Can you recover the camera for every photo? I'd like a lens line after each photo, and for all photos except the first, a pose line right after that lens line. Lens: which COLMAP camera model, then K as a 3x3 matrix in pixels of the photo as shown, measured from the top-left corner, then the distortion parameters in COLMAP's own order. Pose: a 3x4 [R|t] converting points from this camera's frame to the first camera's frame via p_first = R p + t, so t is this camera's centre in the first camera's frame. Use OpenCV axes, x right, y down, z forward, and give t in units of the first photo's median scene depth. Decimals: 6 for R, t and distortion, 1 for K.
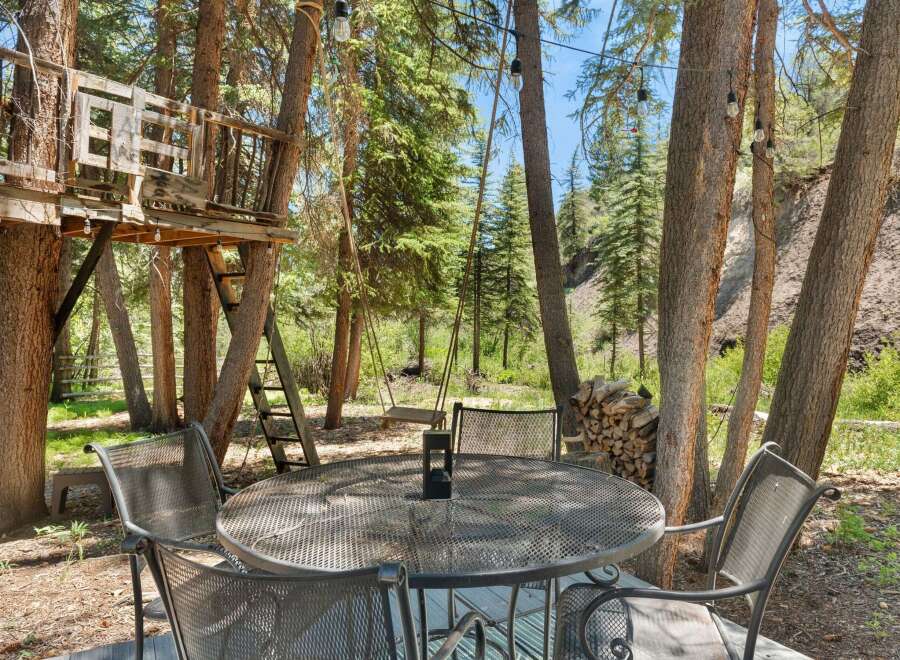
lens RADIAL K [[691.1, 0, 450.2], [0, 691.1, 329.5], [0, 0, 1]] dist [-0.003588, -0.004433]
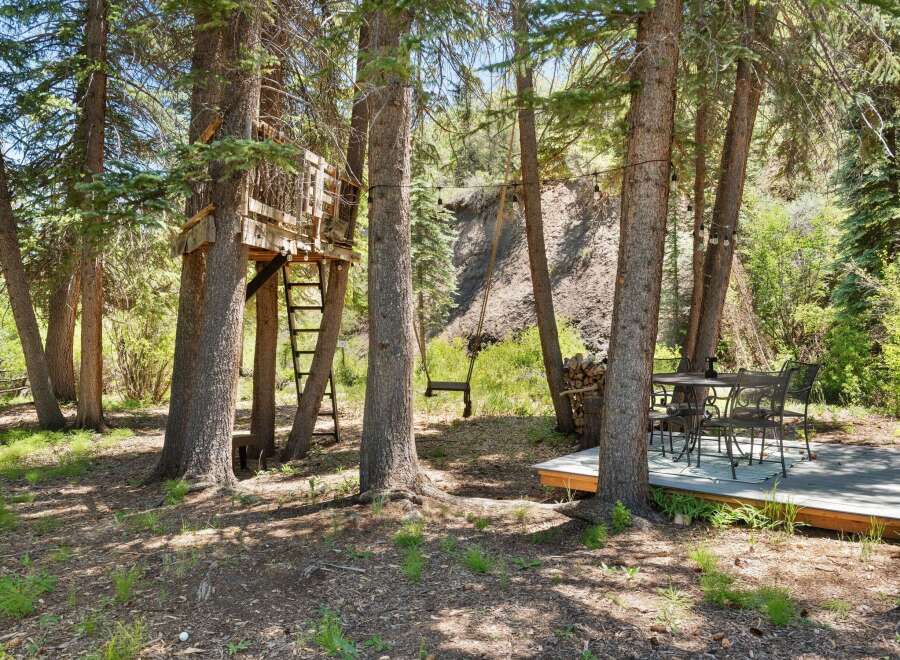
lens RADIAL K [[803.1, 0, 450.2], [0, 803.1, 329.0], [0, 0, 1]] dist [0.014315, -0.009854]
pose [[0.904995, -0.005409, 0.425388, -0.896839], [0.003956, 0.999983, 0.004297, -0.000695], [-0.425404, -0.002206, 0.905001, -0.610150]]
